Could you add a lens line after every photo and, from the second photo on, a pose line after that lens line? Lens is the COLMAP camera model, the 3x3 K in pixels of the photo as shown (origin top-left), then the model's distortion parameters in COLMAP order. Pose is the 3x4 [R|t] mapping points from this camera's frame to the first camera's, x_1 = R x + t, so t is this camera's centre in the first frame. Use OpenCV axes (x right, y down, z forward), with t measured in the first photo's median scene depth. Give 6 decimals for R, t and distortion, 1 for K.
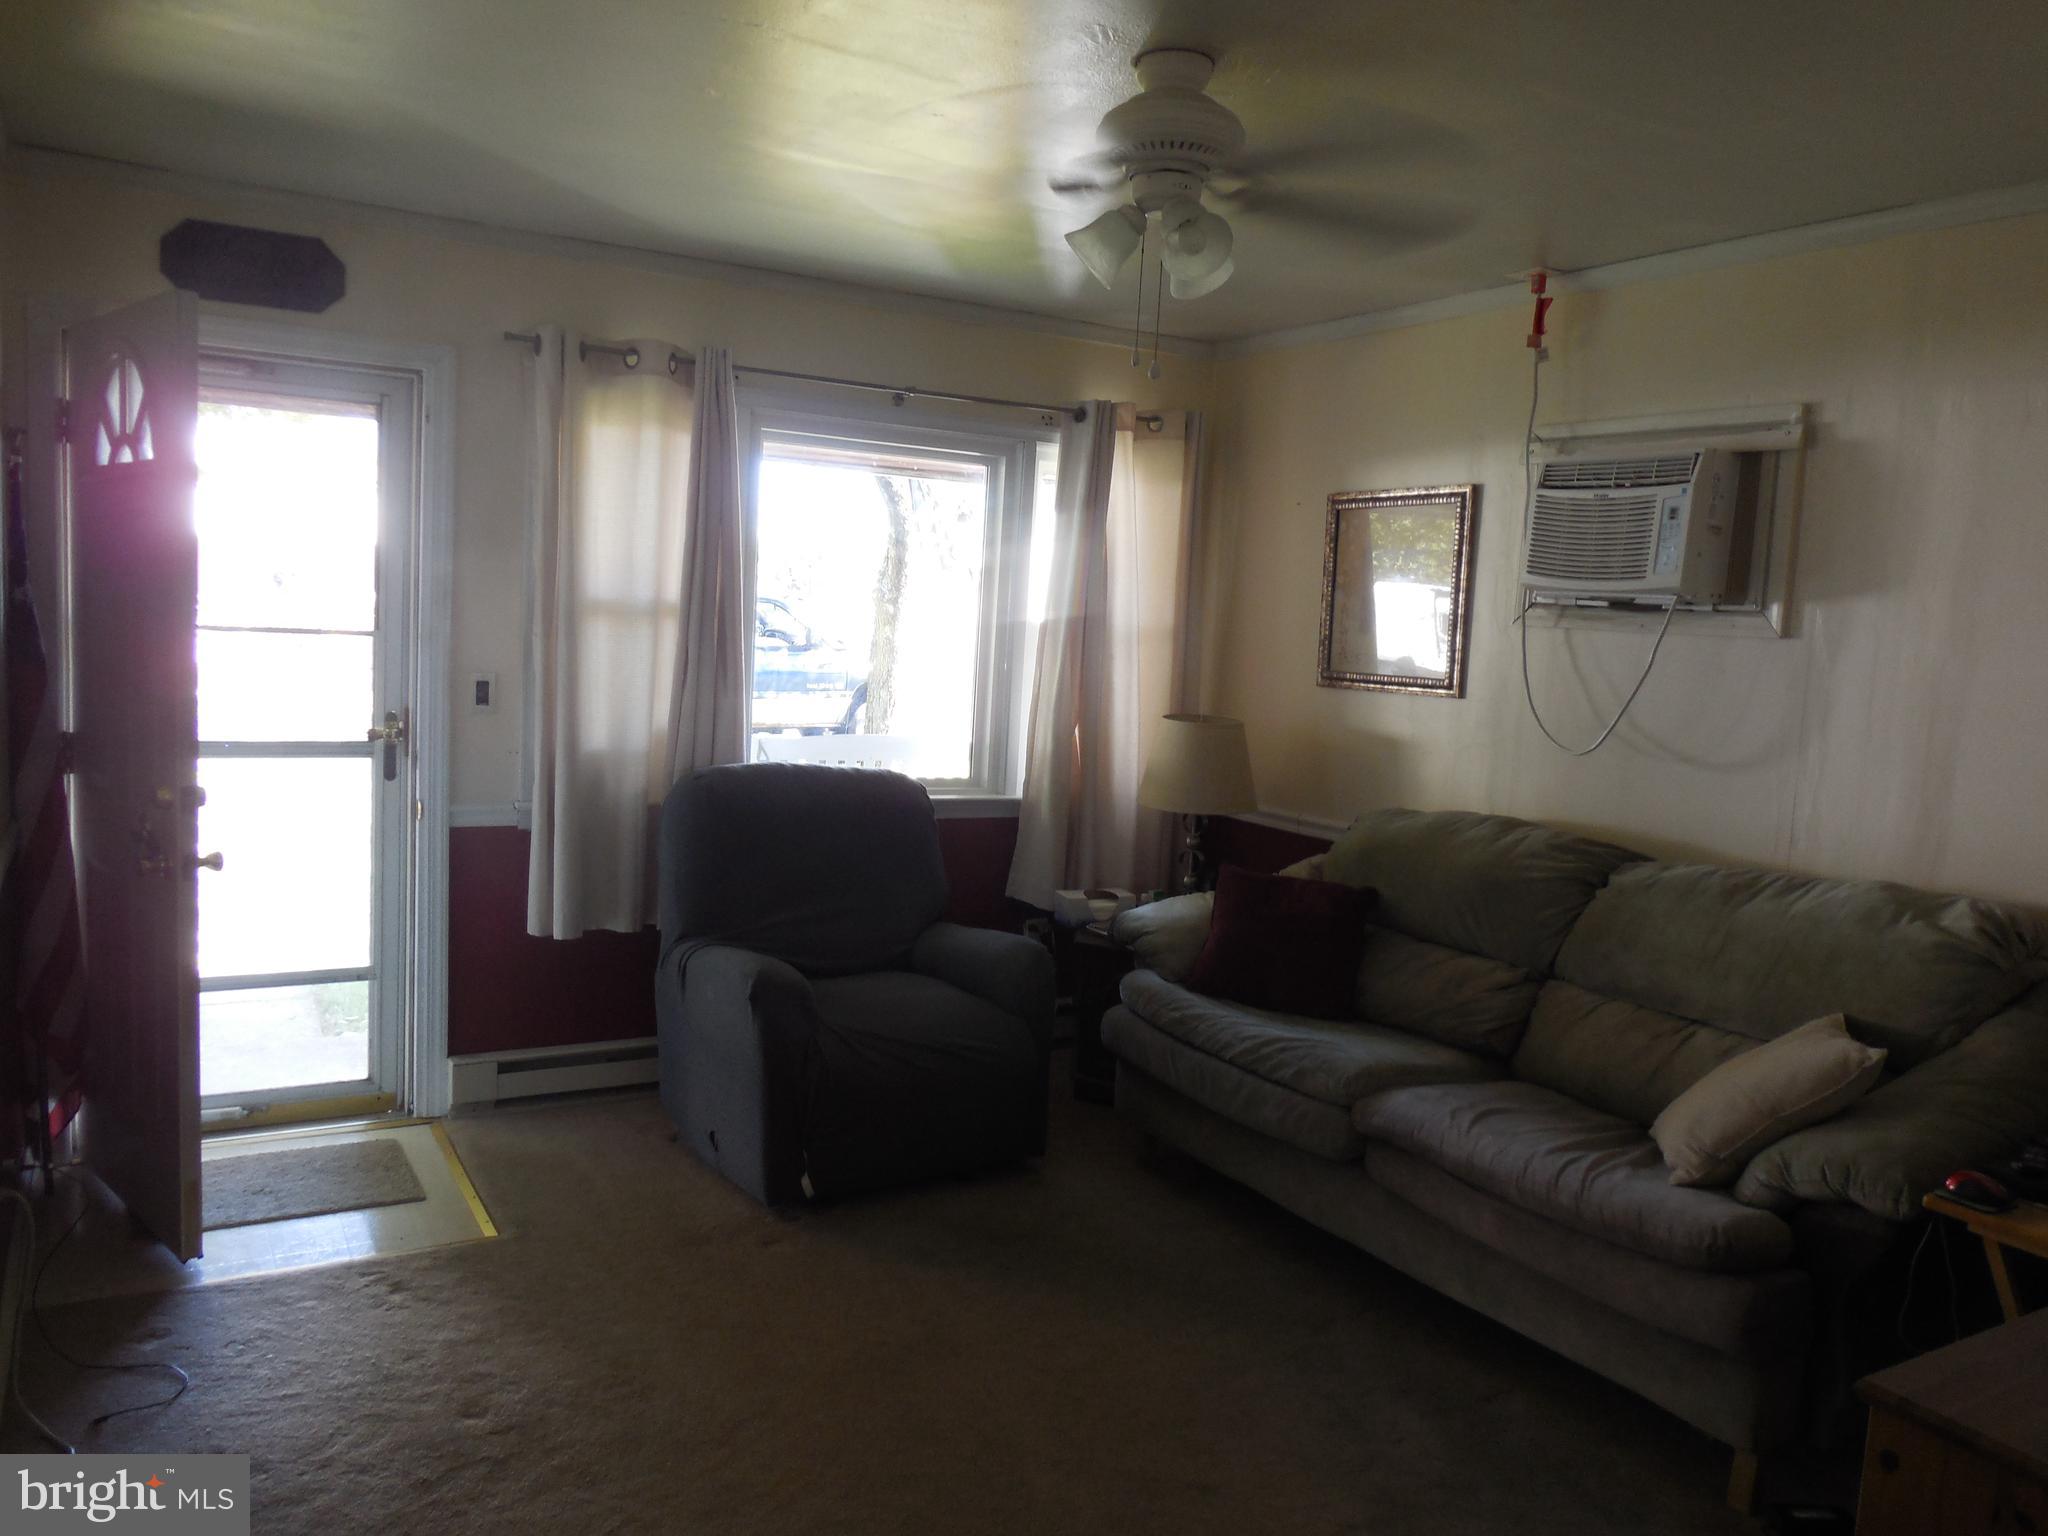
lens RADIAL K [[1566.5, 0, 1072.5], [0, 1566.5, 761.8], [0, 0, 1]] dist [-0.011141, -0.008064]
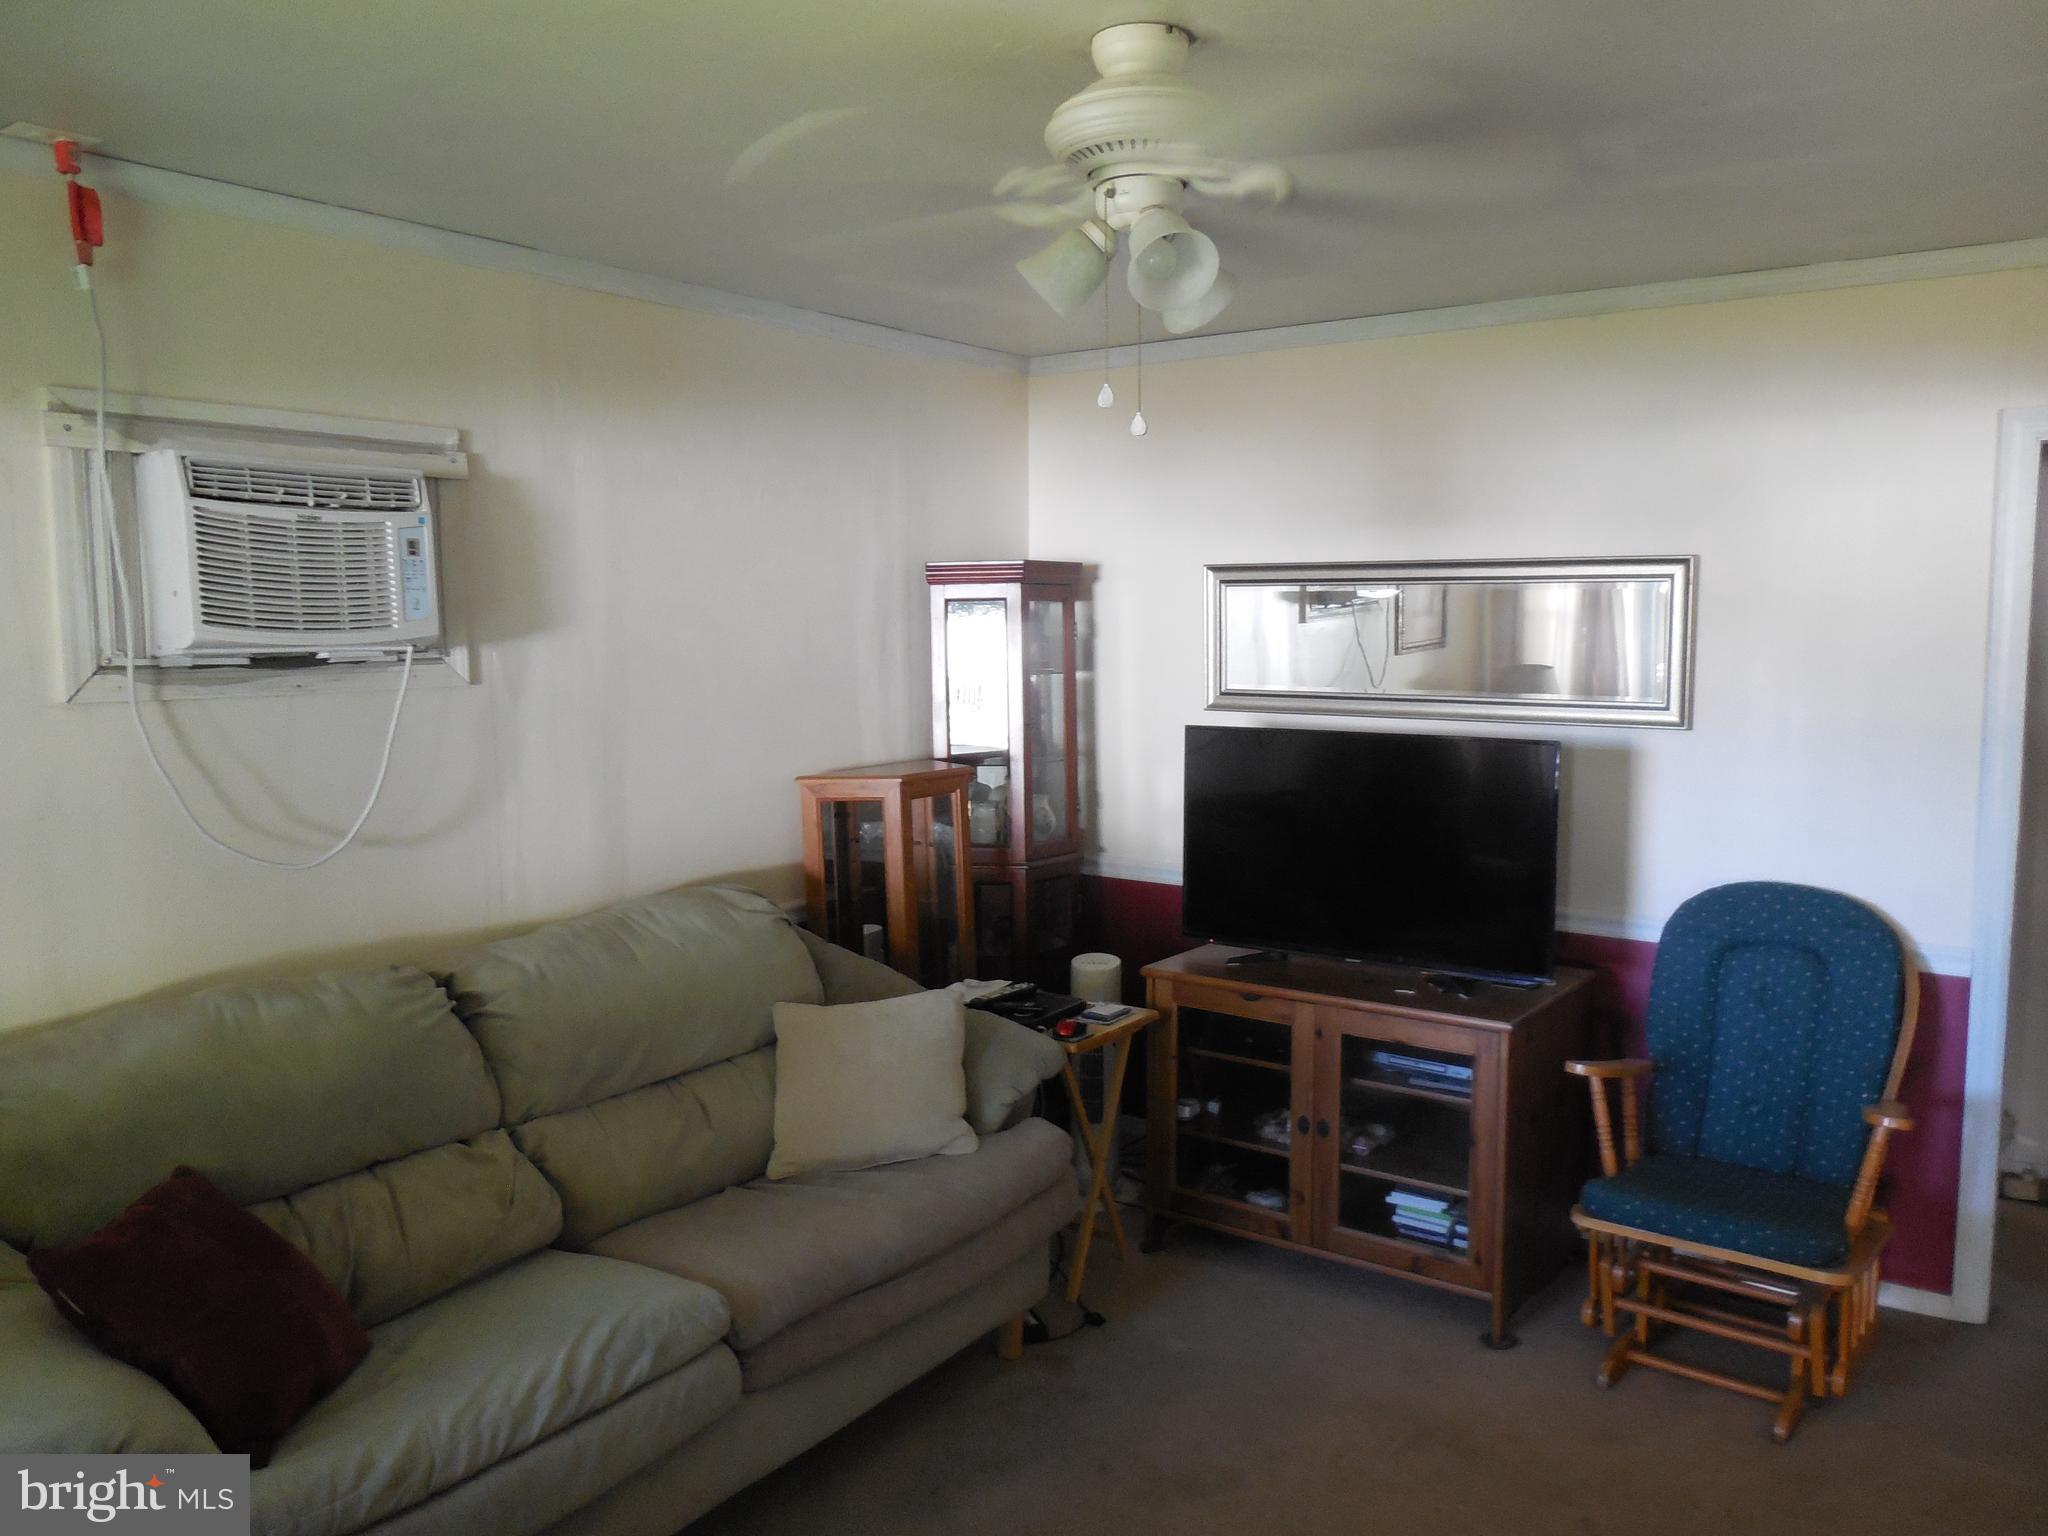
lens RADIAL K [[1566.5, 0, 1072.5], [0, 1566.5, 761.8], [0, 0, 1]] dist [-0.011141, -0.008064]
pose [[-0.400651, -0.134029, 0.906375, -0.513147], [0.072810, 0.981457, 0.177316, -0.168585], [-0.913333, 0.137035, -0.383463, 1.012589]]
